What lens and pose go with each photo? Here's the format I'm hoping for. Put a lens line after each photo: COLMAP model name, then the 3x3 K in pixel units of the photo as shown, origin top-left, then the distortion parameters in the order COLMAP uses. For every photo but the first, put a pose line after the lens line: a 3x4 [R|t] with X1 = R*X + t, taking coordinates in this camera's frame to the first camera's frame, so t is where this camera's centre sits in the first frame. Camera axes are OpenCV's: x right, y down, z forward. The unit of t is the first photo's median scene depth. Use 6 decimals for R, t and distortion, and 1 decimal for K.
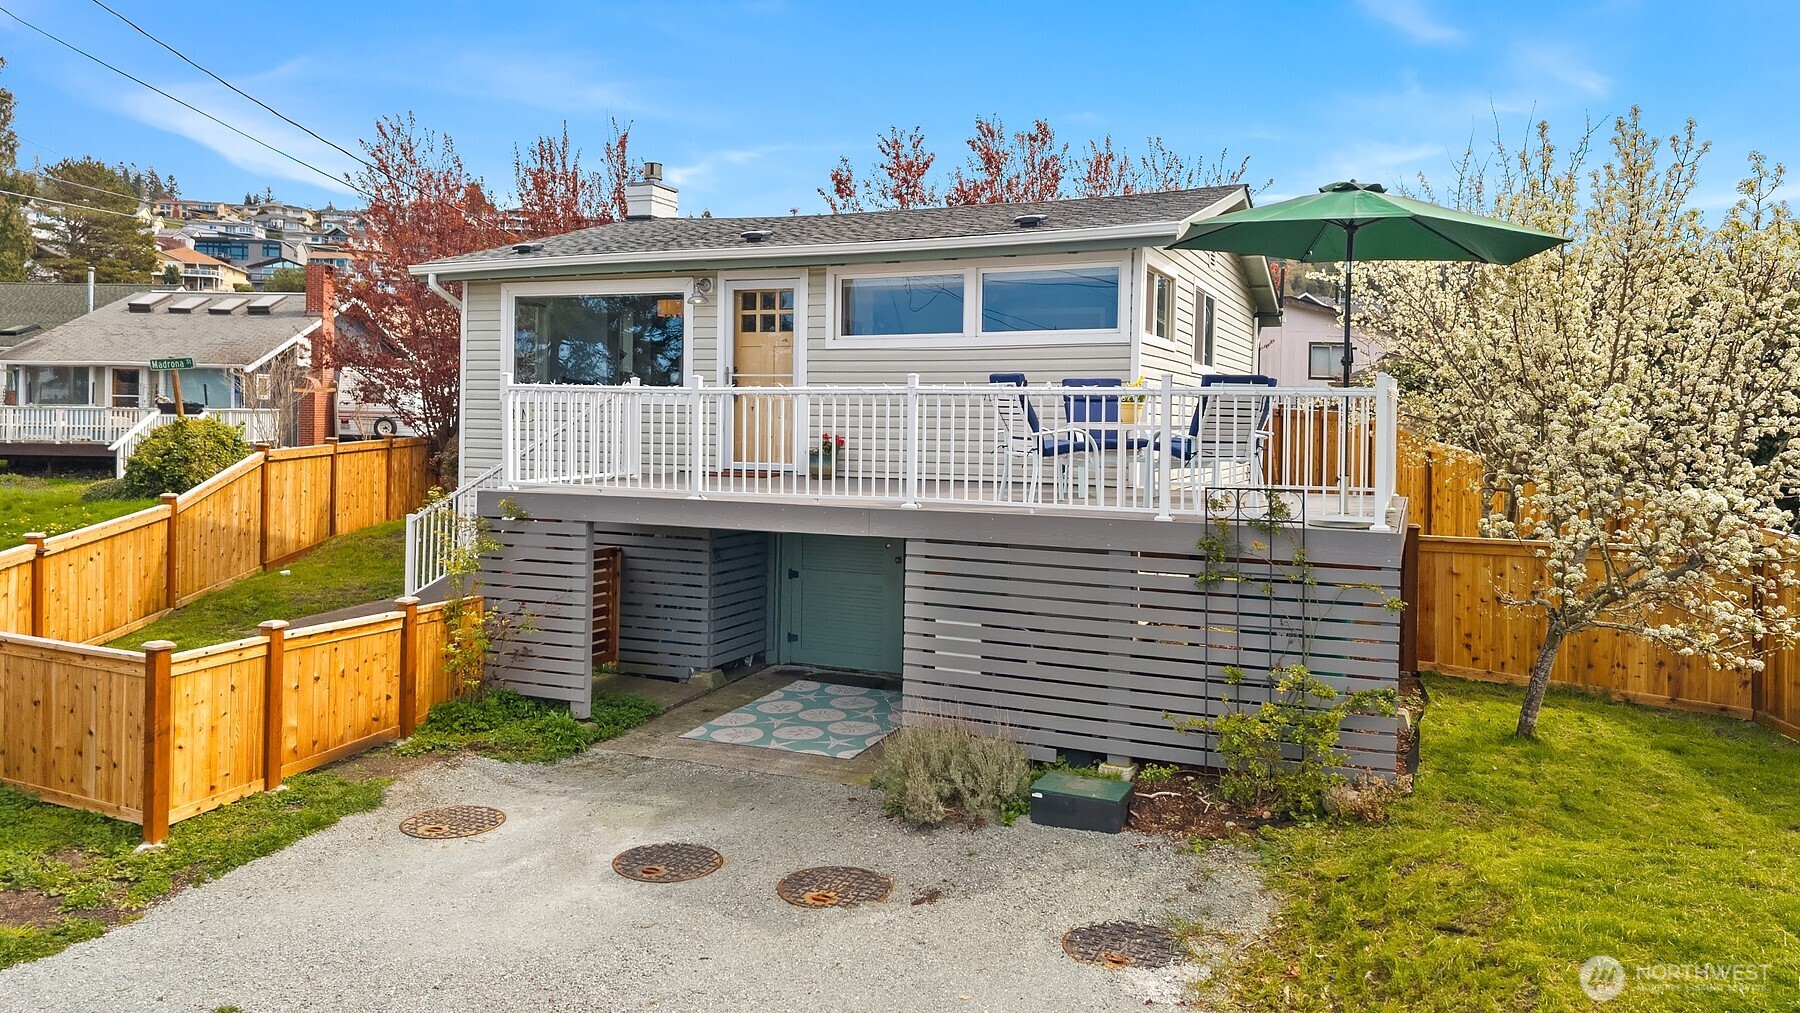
lens RADIAL K [[1250.2, 0, 945.0], [0, 1250.2, 504.7], [0, 0, 1]] dist [0.044284, -0.052727]
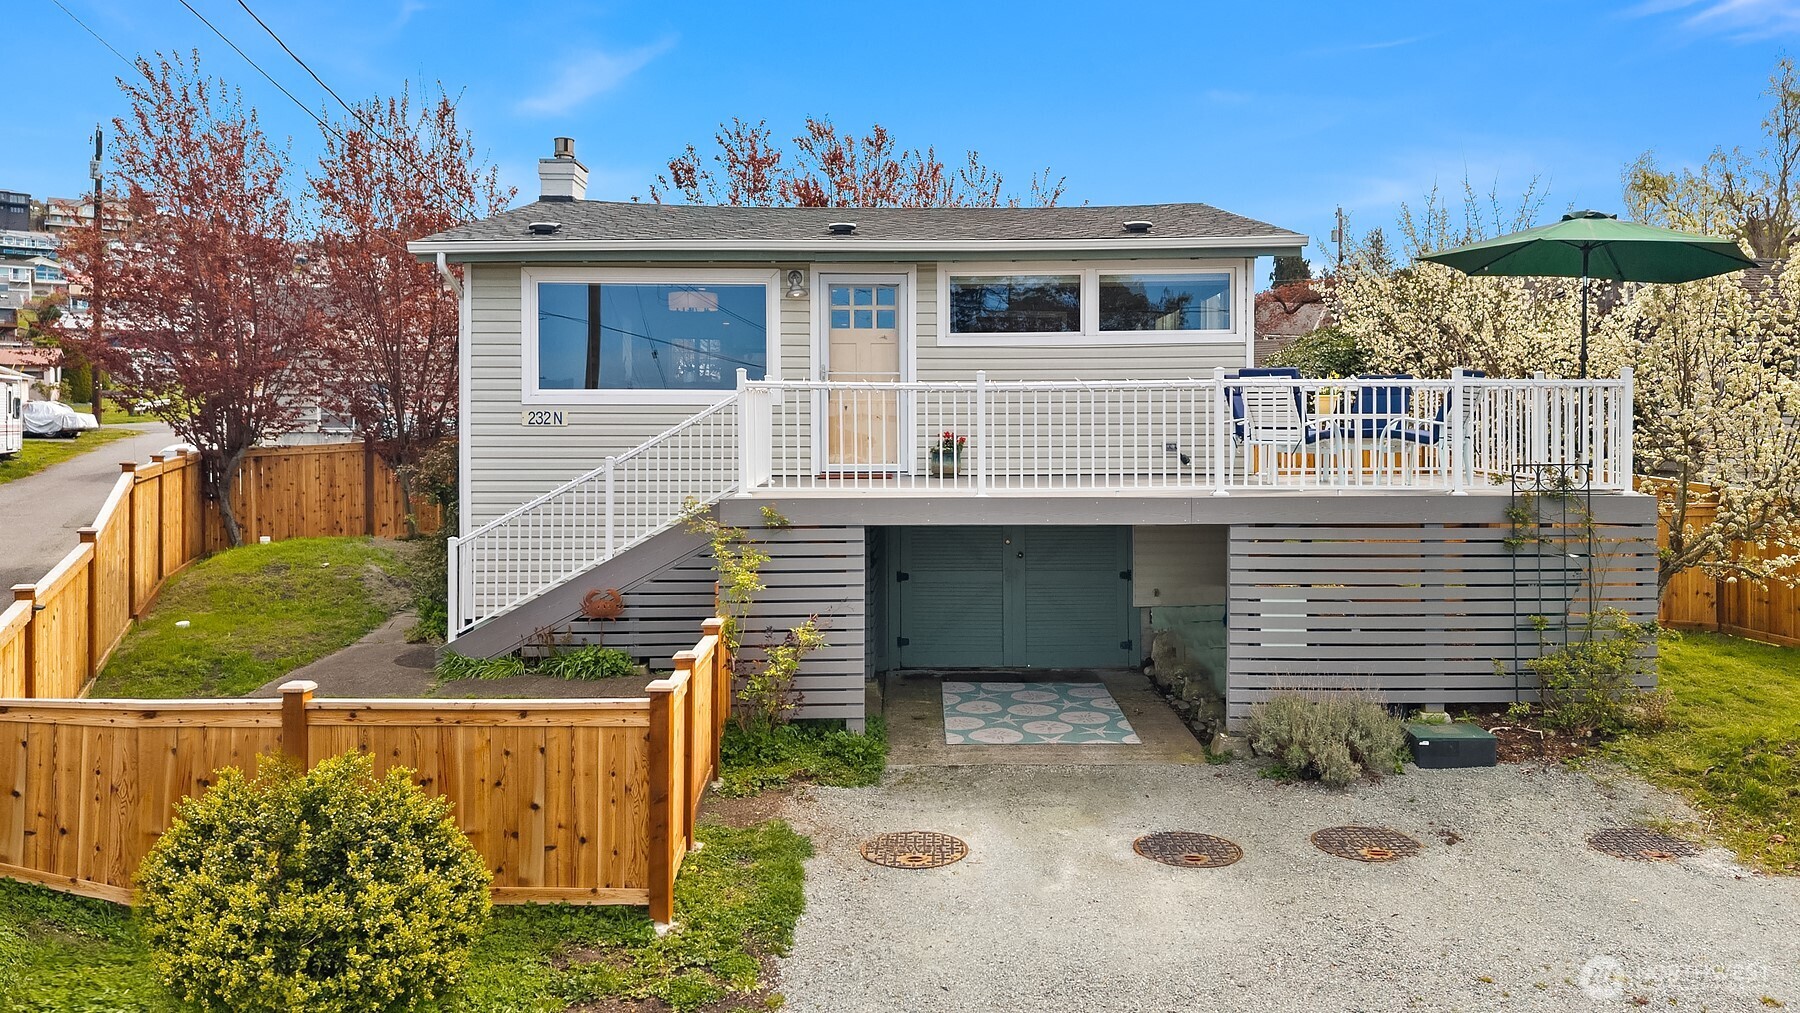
lens RADIAL K [[1250.2, 0, 945.0], [0, 1250.2, 504.7], [0, 0, 1]] dist [0.044284, -0.052727]
pose [[0.906921, -0.041717, 0.419229, -0.528998], [0.044385, 0.999009, 0.003391, -0.002519], [-0.418955, 0.015533, 0.907874, 0.106140]]
